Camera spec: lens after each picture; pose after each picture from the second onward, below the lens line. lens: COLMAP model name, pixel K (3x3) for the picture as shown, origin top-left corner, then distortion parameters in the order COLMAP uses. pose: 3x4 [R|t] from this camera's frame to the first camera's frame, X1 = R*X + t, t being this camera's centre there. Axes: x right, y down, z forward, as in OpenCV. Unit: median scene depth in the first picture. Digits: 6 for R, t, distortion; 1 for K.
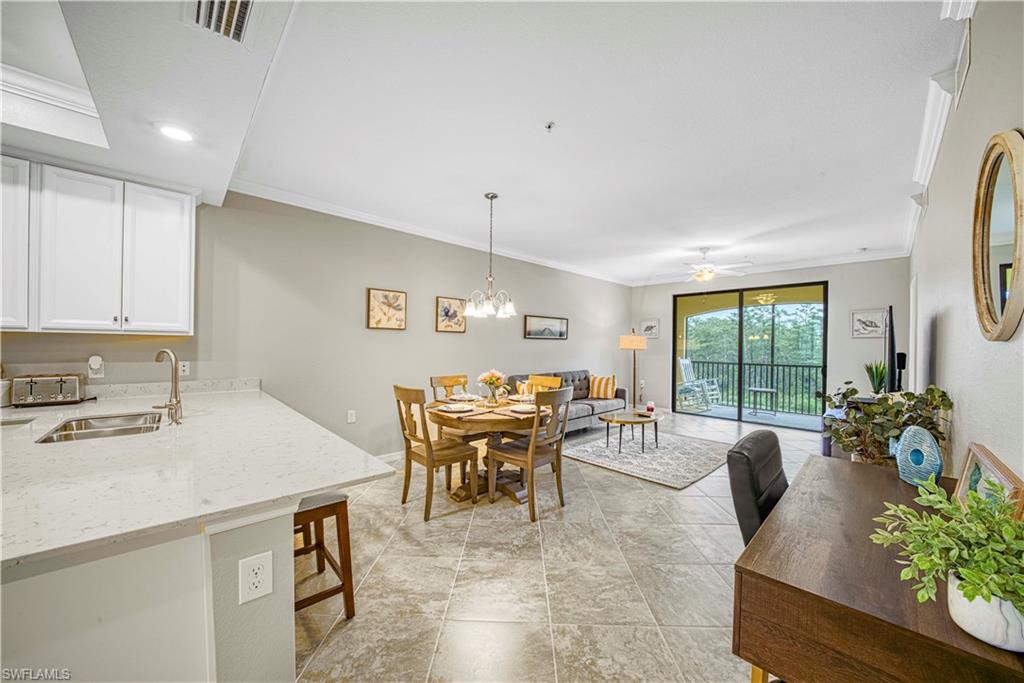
lens RADIAL K [[361.0, 0, 510.7], [0, 361.0, 350.2], [0, 0, 1]] dist [-0.013929, 0.000105]
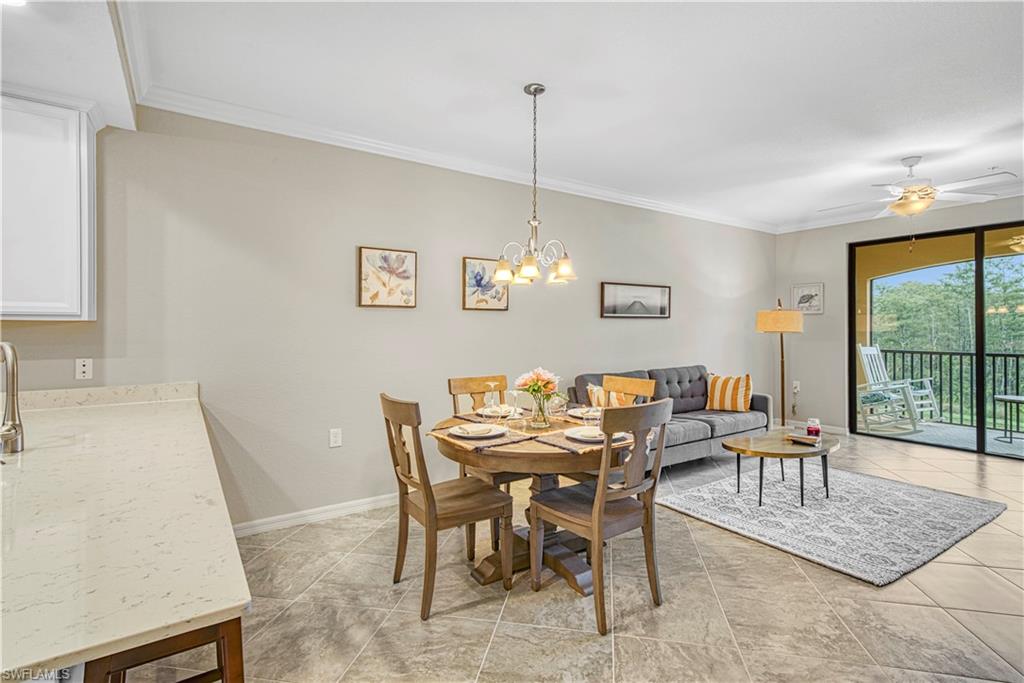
lens RADIAL K [[492.5, 0, 519.2], [0, 492.5, 332.1], [0, 0, 1]] dist [0.017757, 0.000447]
pose [[0.988010, -0.012473, -0.153888, 0.041940], [0.011303, 0.999900, -0.008475, -0.001343], [0.153978, 0.006634, 0.988052, 0.137706]]
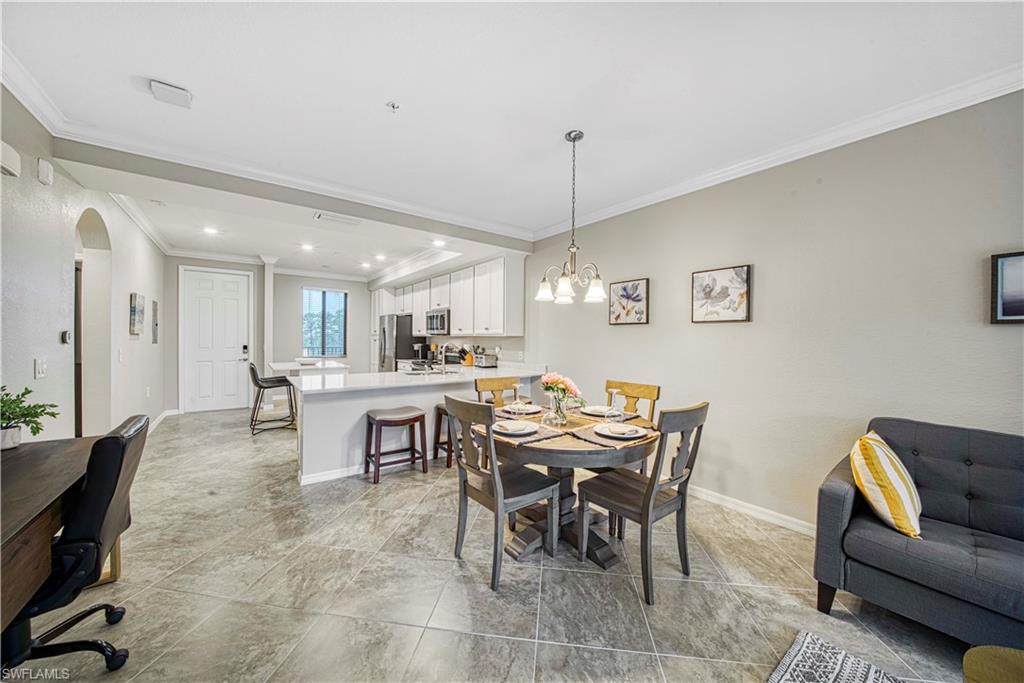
lens RADIAL K [[361.0, 0, 512.8], [0, 361.0, 344.5], [0, 0, 1]] dist [-0.013929, 0.000105]
pose [[-0.109145, 0.000995, -0.994025, 0.615281], [-0.025332, 0.999672, 0.003783, -0.004654], [0.993703, 0.025593, -0.109084, 0.864642]]
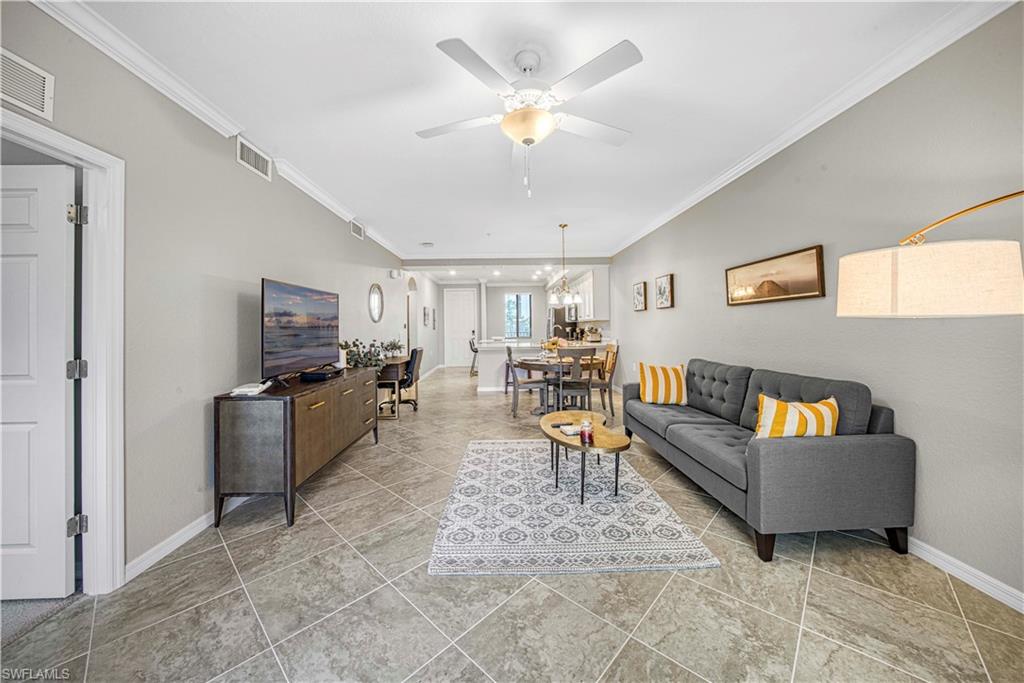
lens RADIAL K [[361.0, 0, 516.5], [0, 361.0, 321.9], [0, 0, 1]] dist [-0.013929, 0.000105]
pose [[-0.648404, -0.011738, -0.761206, 1.130819], [-0.002587, 0.999909, -0.013216, 0.007132], [0.761292, -0.006600, -0.648376, 1.659061]]
